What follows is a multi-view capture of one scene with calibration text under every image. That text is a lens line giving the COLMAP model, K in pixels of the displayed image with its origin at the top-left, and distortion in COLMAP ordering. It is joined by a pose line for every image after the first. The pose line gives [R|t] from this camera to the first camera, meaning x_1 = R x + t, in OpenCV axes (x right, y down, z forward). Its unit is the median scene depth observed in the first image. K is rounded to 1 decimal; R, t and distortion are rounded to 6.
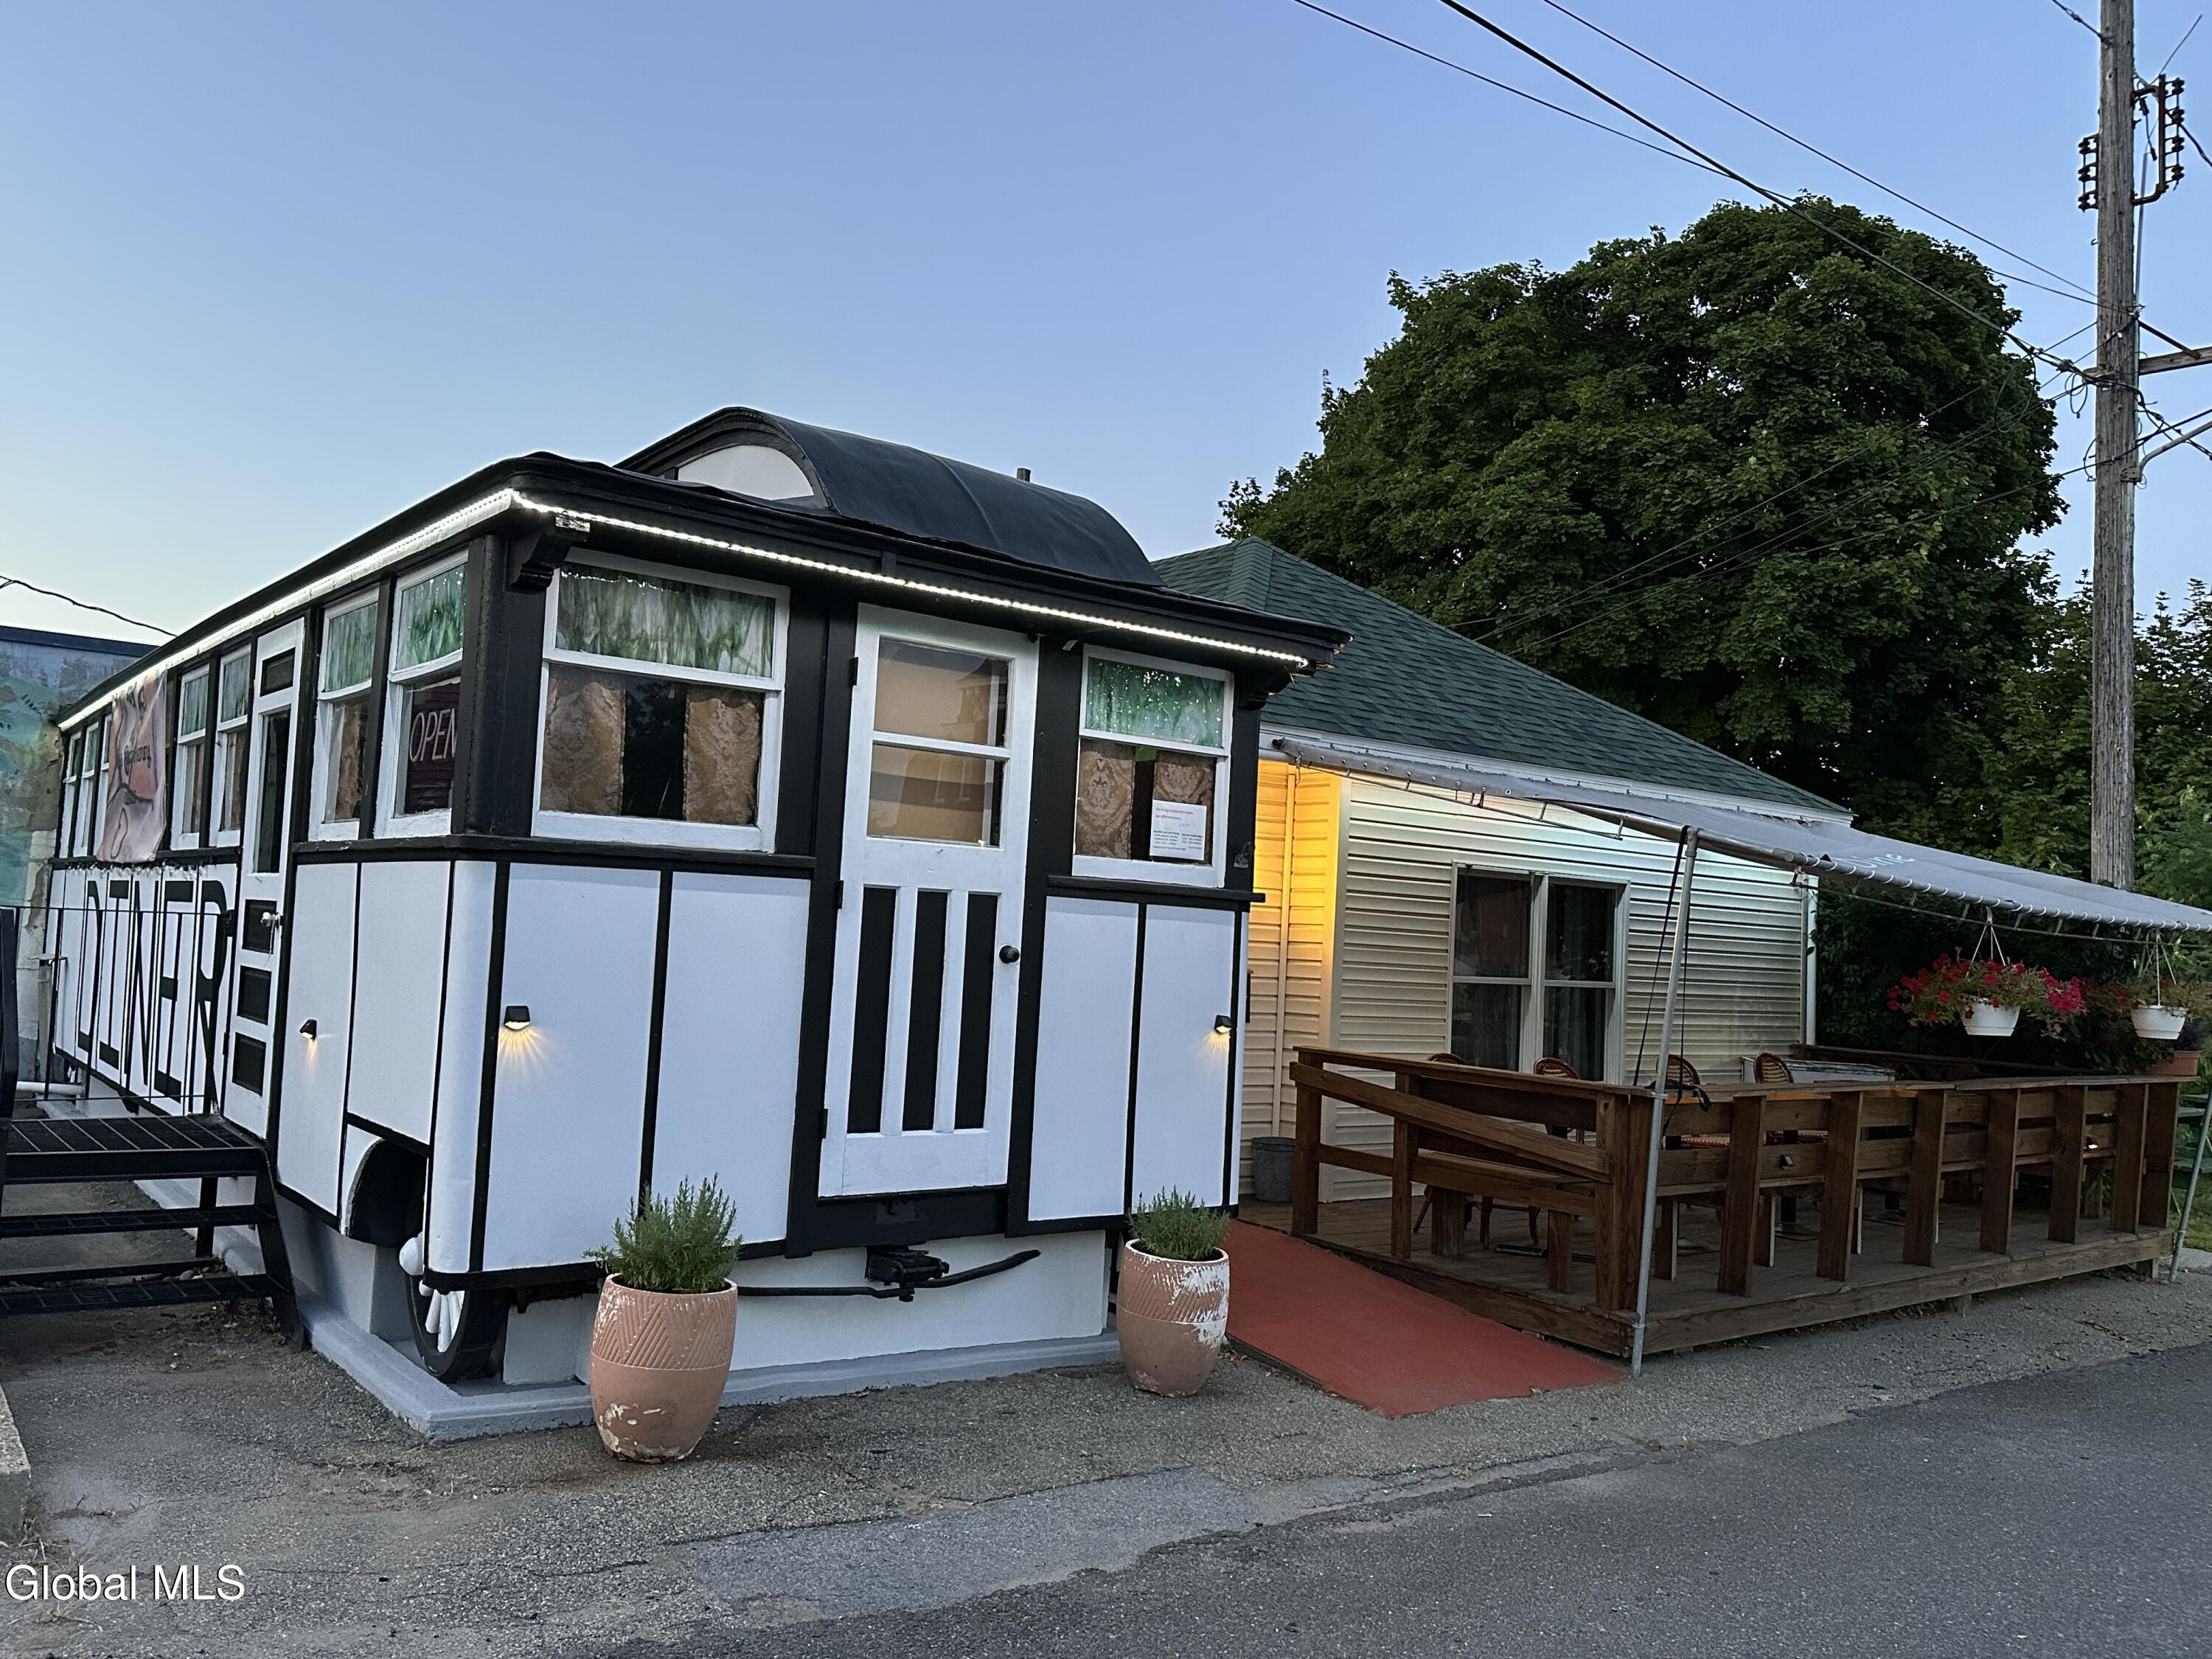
lens RADIAL K [[1680.0, 0, 1106.0], [0, 1680.0, 829.5], [0, 0, 1]] dist [0.144934, -0.180620]
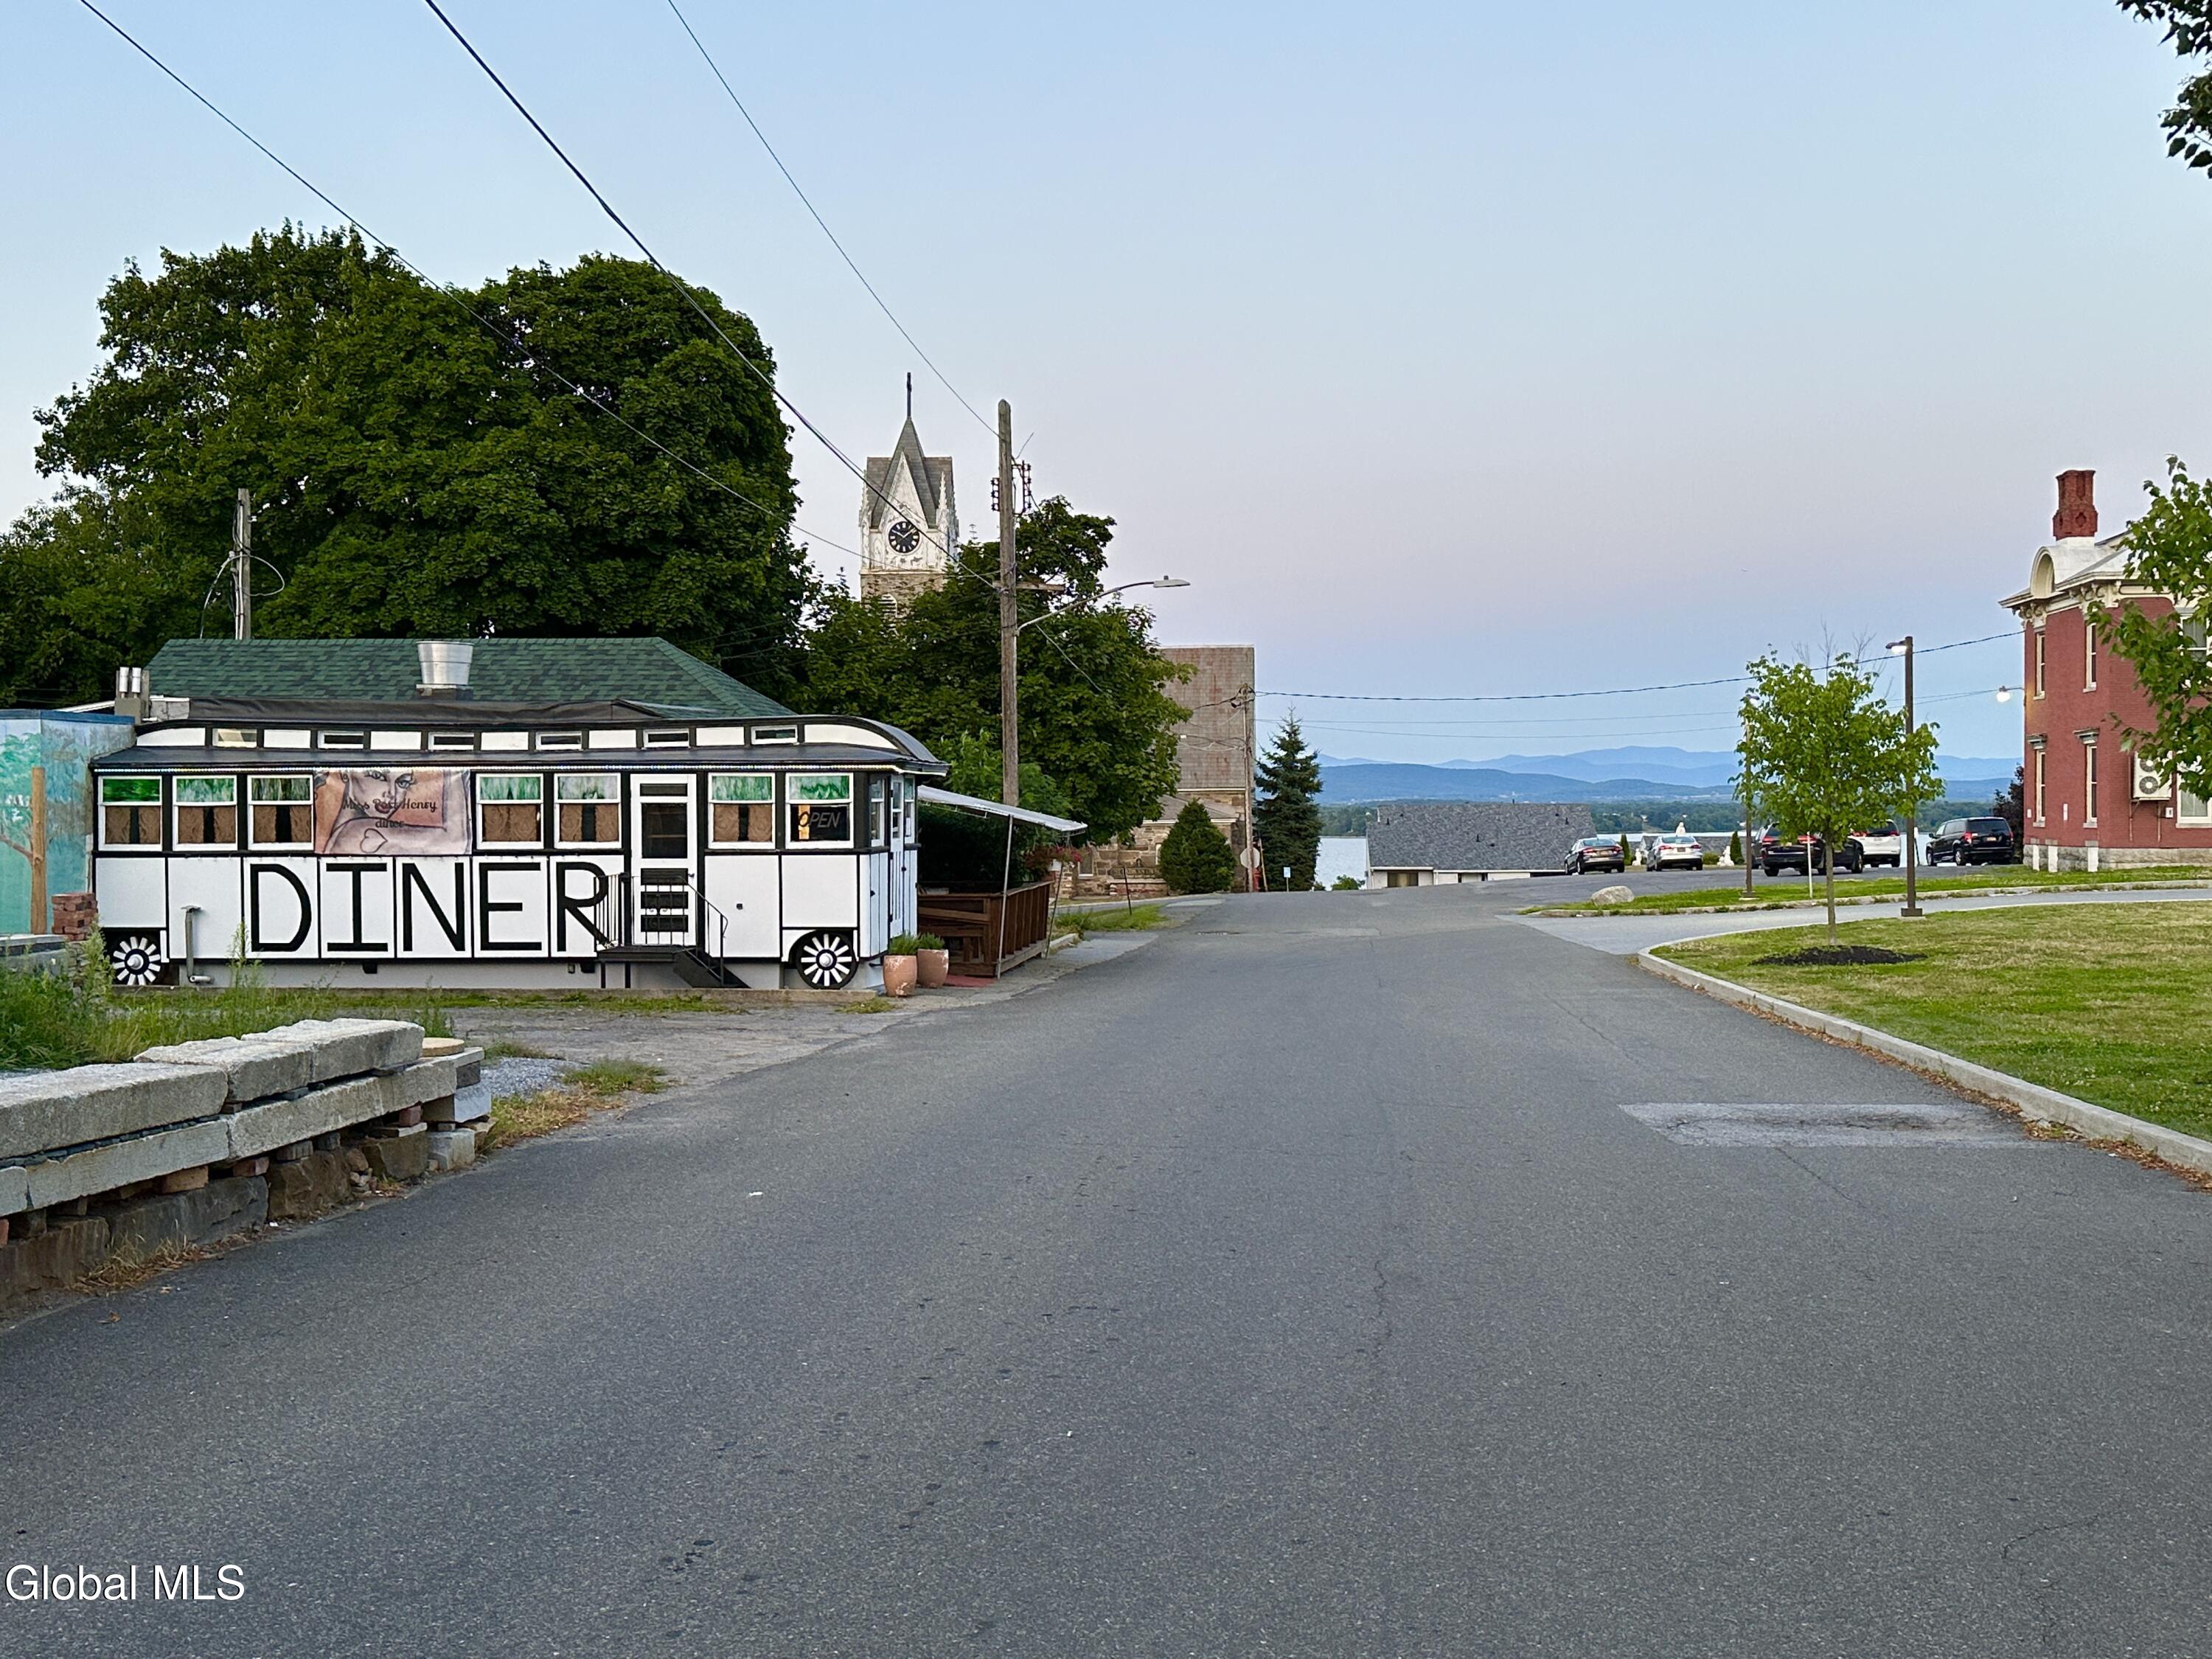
lens RADIAL K [[2258.5, 0, 1106.0], [0, 2258.5, 829.5], [0, 0, 1]] dist [0.233379, -0.523439]
pose [[0.702917, -0.058893, 0.708830, -2.559279], [-0.006198, 0.996021, 0.088901, -0.355046], [-0.711245, -0.066883, 0.699755, -2.142953]]
